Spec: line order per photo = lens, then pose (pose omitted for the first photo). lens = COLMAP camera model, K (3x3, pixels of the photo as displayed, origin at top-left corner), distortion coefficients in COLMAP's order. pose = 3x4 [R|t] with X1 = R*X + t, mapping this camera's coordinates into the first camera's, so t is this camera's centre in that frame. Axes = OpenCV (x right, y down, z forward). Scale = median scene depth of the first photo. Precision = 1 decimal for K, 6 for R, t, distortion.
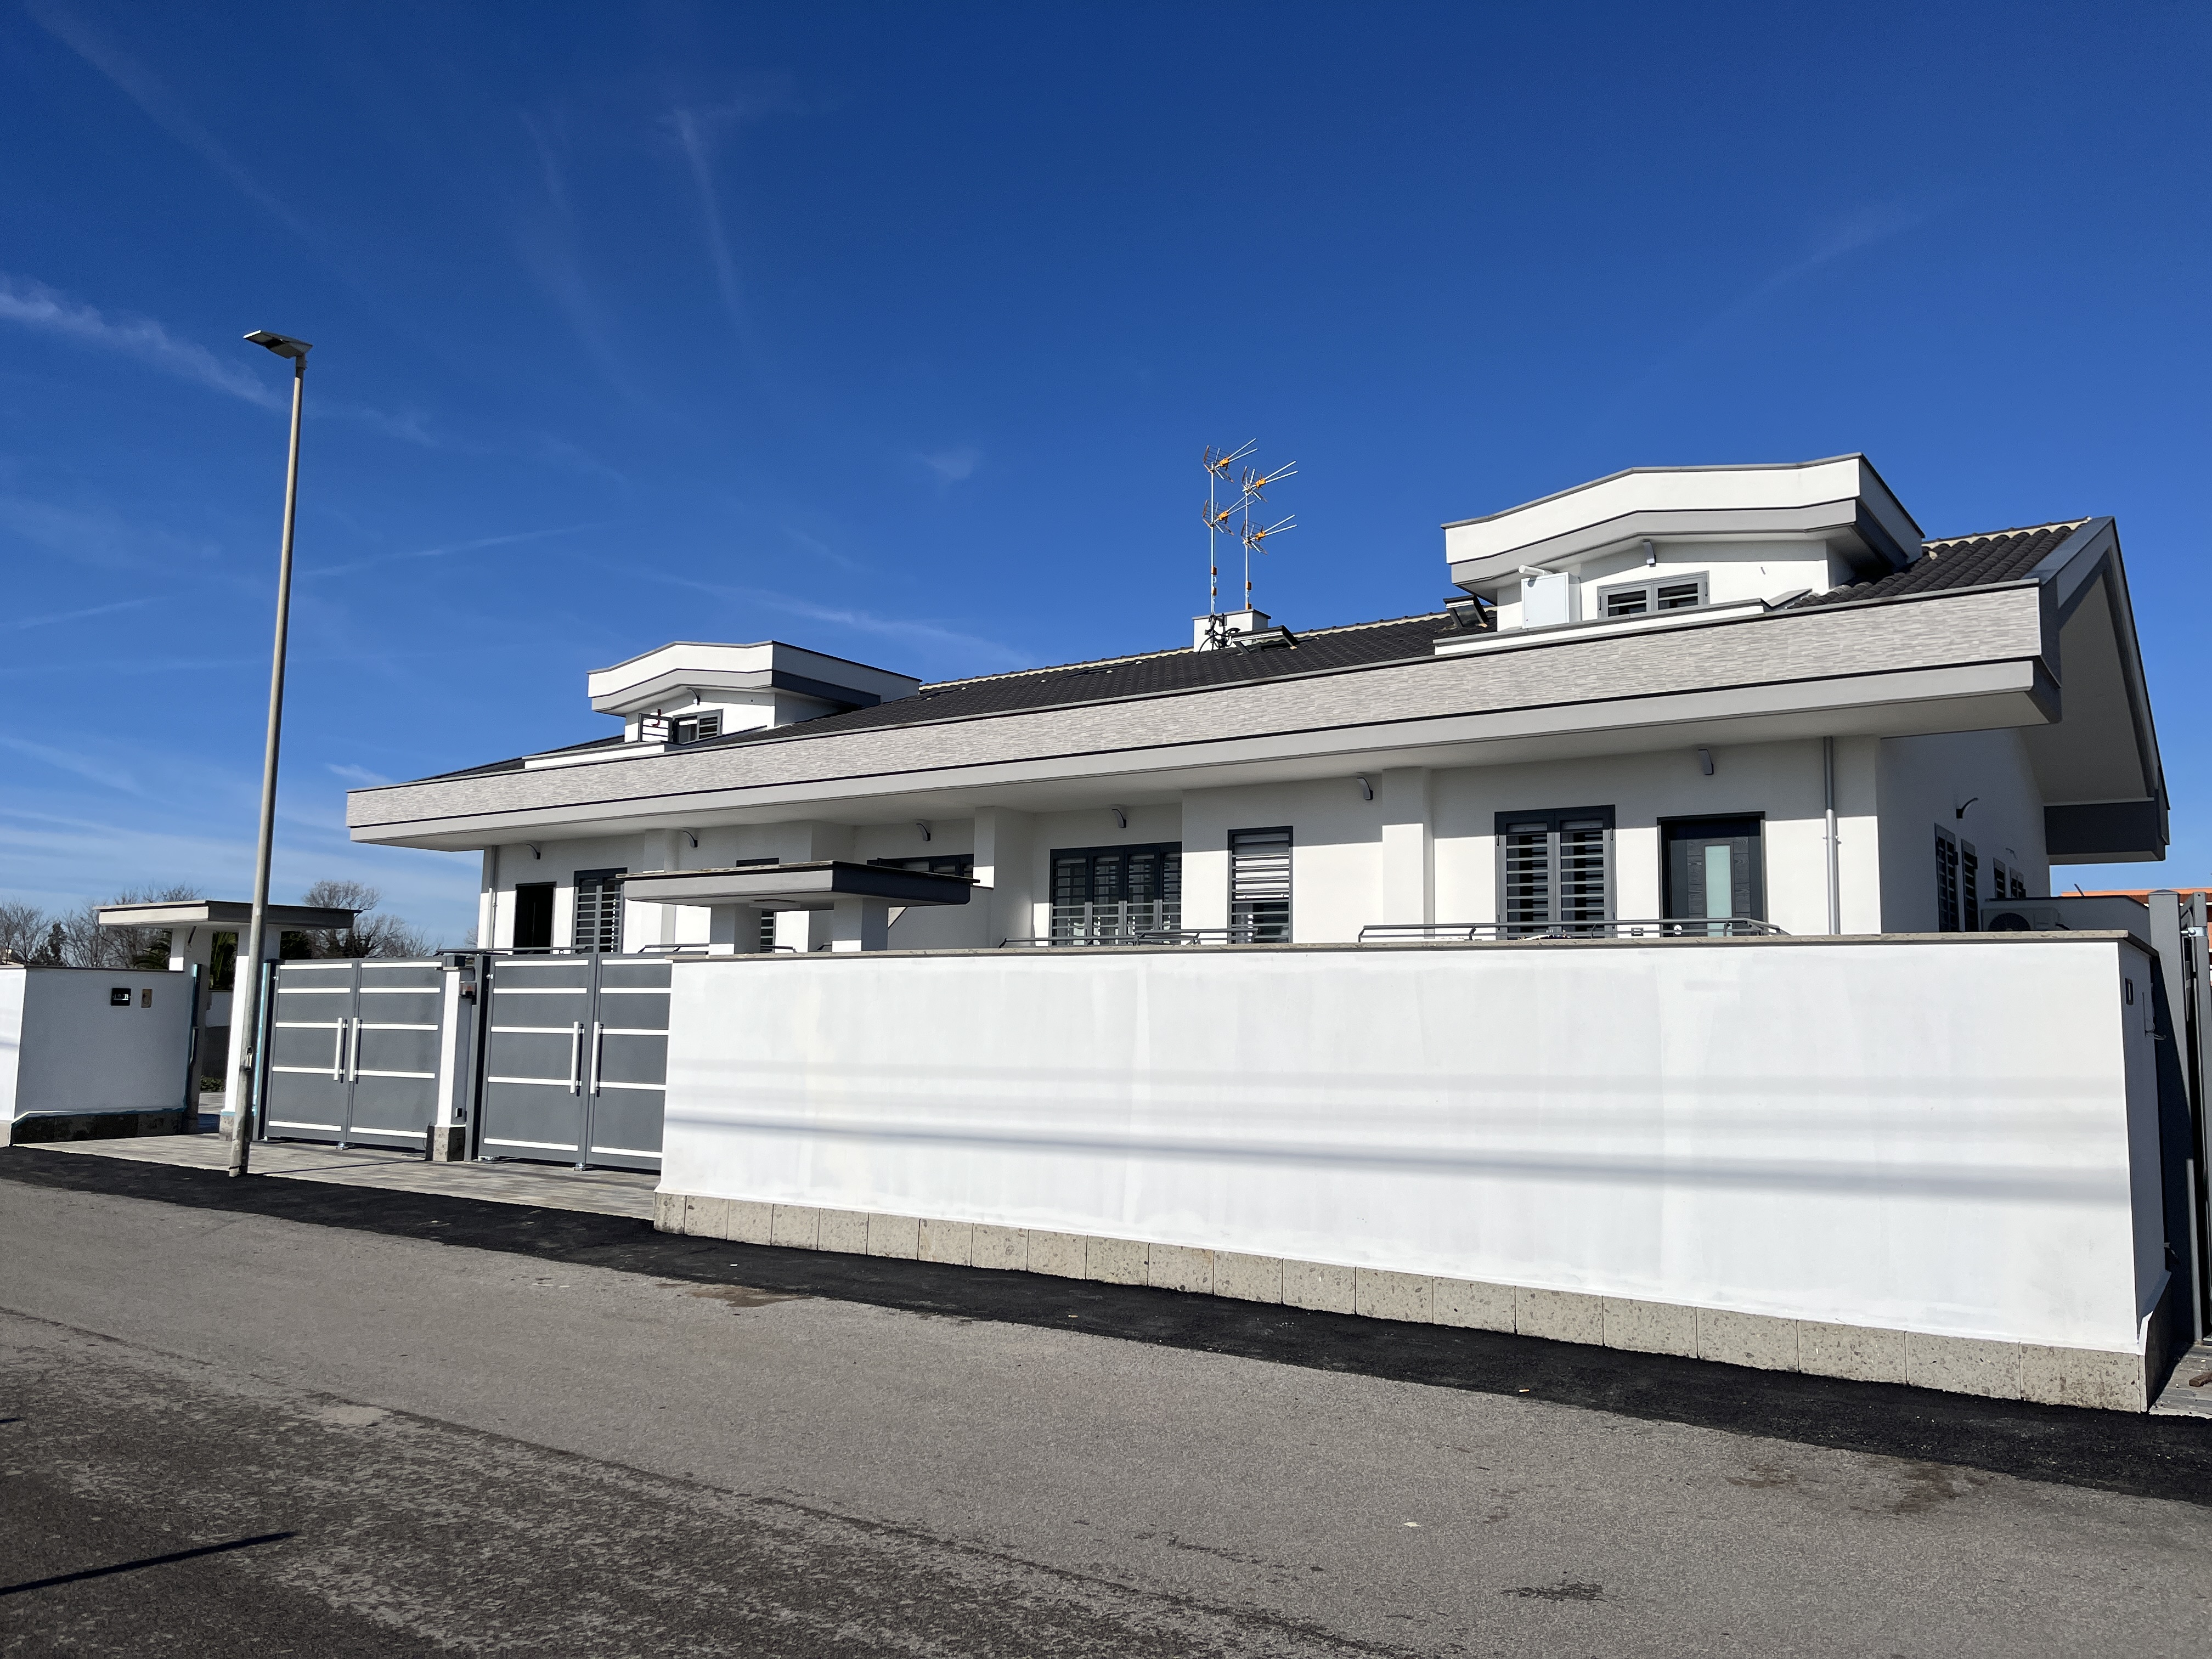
lens RADIAL K [[1657.1, 0, 1092.9], [0, 1657.1, 828.4], [0, 0, 1]] dist [0.072435, -0.111260]
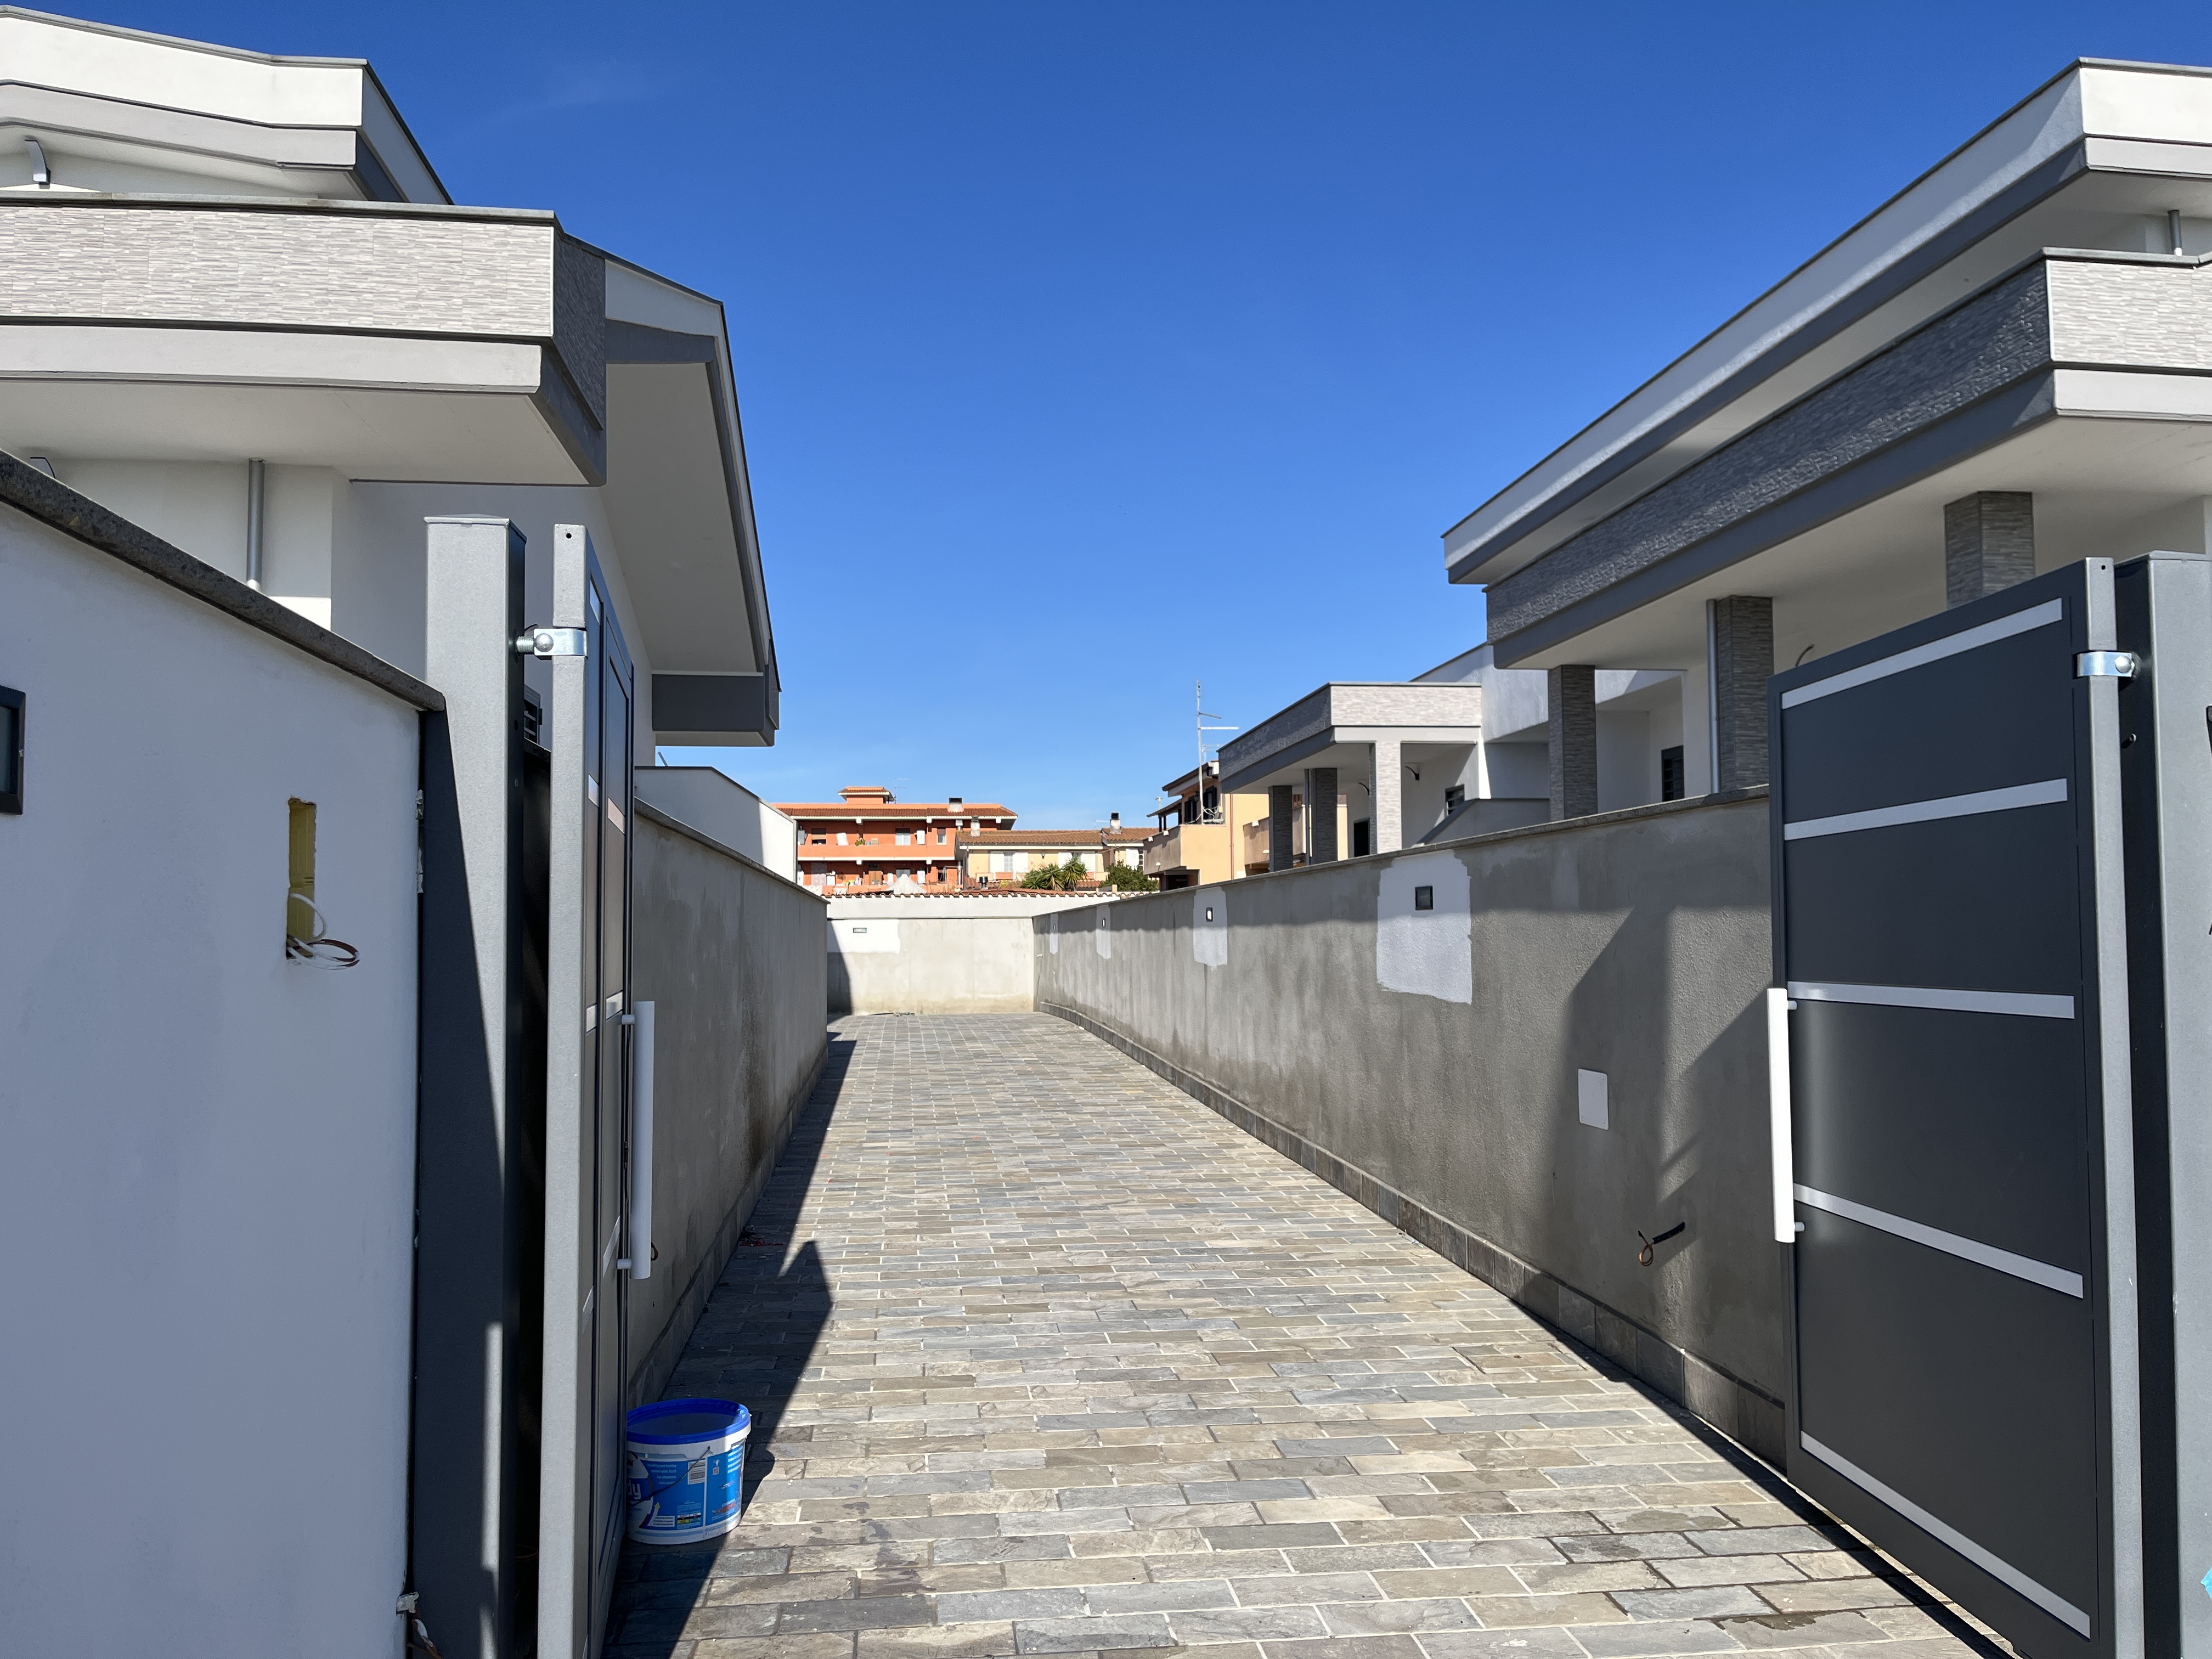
lens RADIAL K [[1657.1, 0, 1092.9], [0, 1657.1, 828.4], [0, 0, 1]] dist [0.072435, -0.111260]
pose [[0.737917, 0.021537, 0.674547, 0.269837], [-0.059474, 0.997677, 0.033208, 0.042770], [-0.672265, -0.064623, 0.737484, 0.355877]]
